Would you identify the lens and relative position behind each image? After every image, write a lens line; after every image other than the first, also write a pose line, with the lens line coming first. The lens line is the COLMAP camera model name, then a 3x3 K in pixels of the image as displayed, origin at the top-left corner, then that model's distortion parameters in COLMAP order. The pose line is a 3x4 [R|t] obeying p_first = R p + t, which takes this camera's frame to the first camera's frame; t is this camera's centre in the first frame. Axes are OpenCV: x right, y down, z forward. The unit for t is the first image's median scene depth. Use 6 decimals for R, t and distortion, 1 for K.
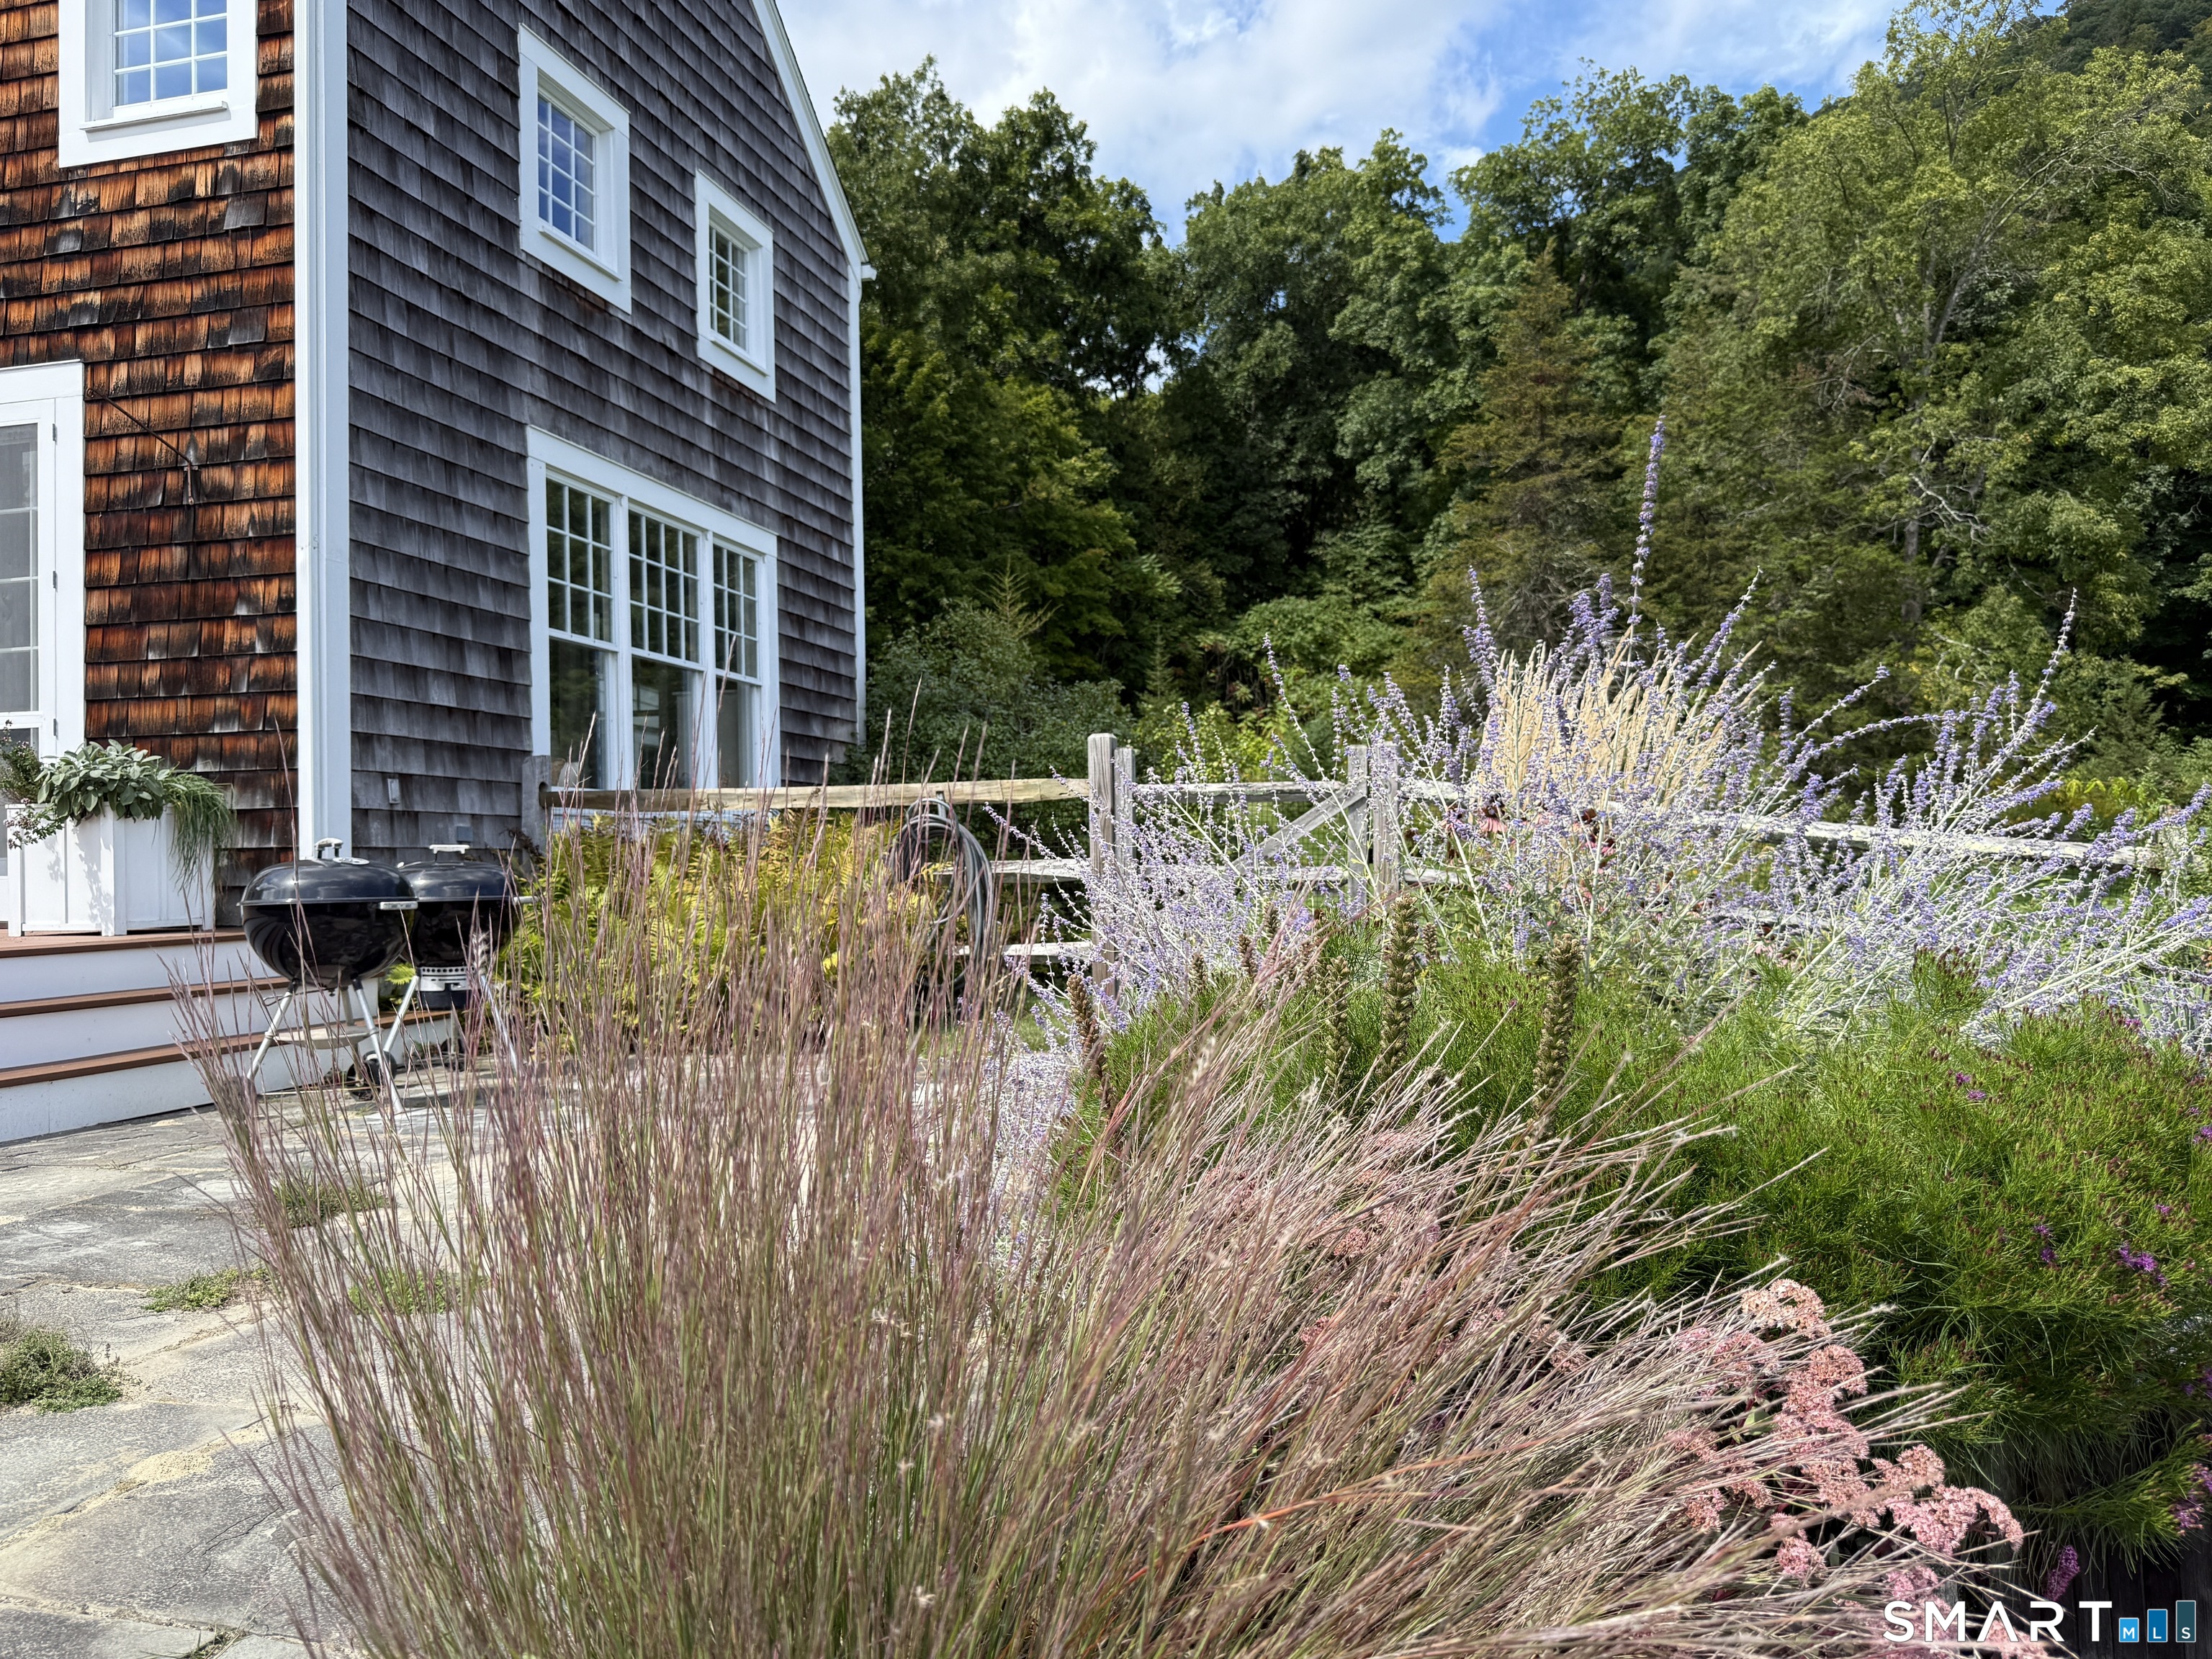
lens RADIAL K [[1677.5, 0, 1112.6], [0, 1677.5, 843.4], [0, 0, 1]] dist [0.021581, -0.028892]
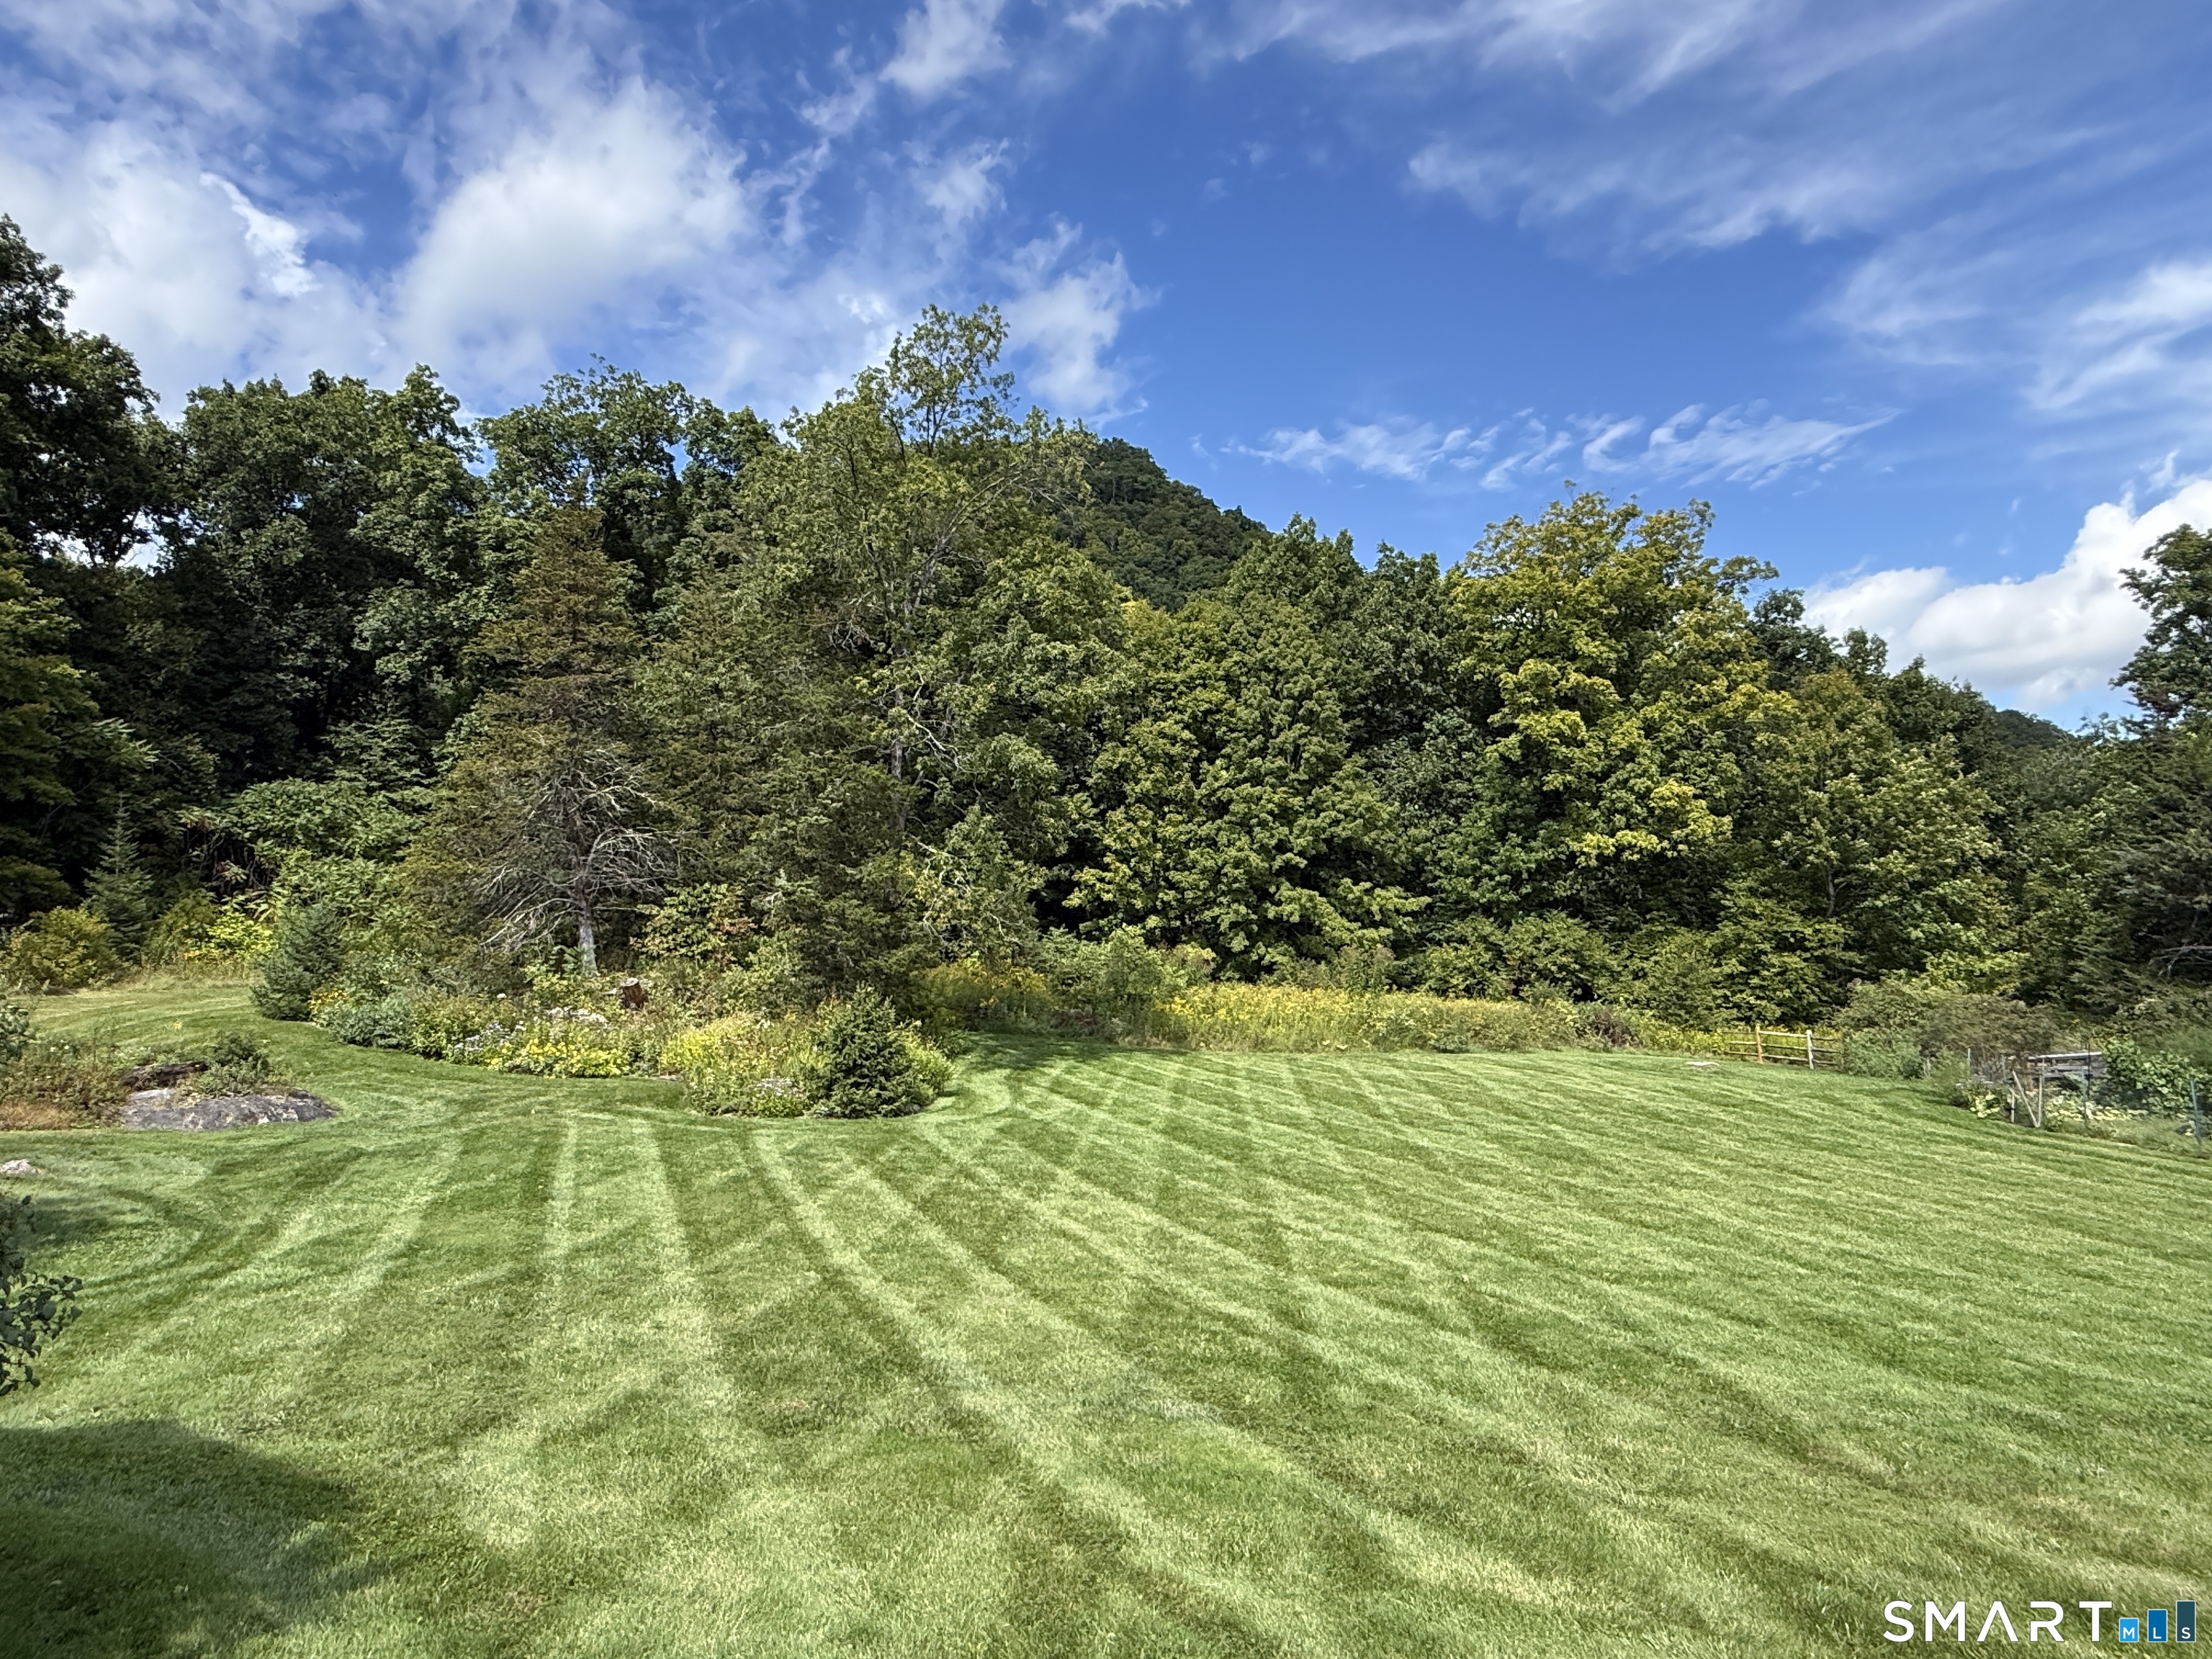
lens RADIAL K [[1280.0, 0, 1112.5], [0, 1280.0, 842.4], [0, 0, 1]] dist [-0.004317, 0.007615]
pose [[0.784908, 0.045980, 0.617904, 0.018644], [0.028692, 0.993476, -0.110374, -0.011046], [-0.618948, 0.104363, 0.778468, 0.108884]]
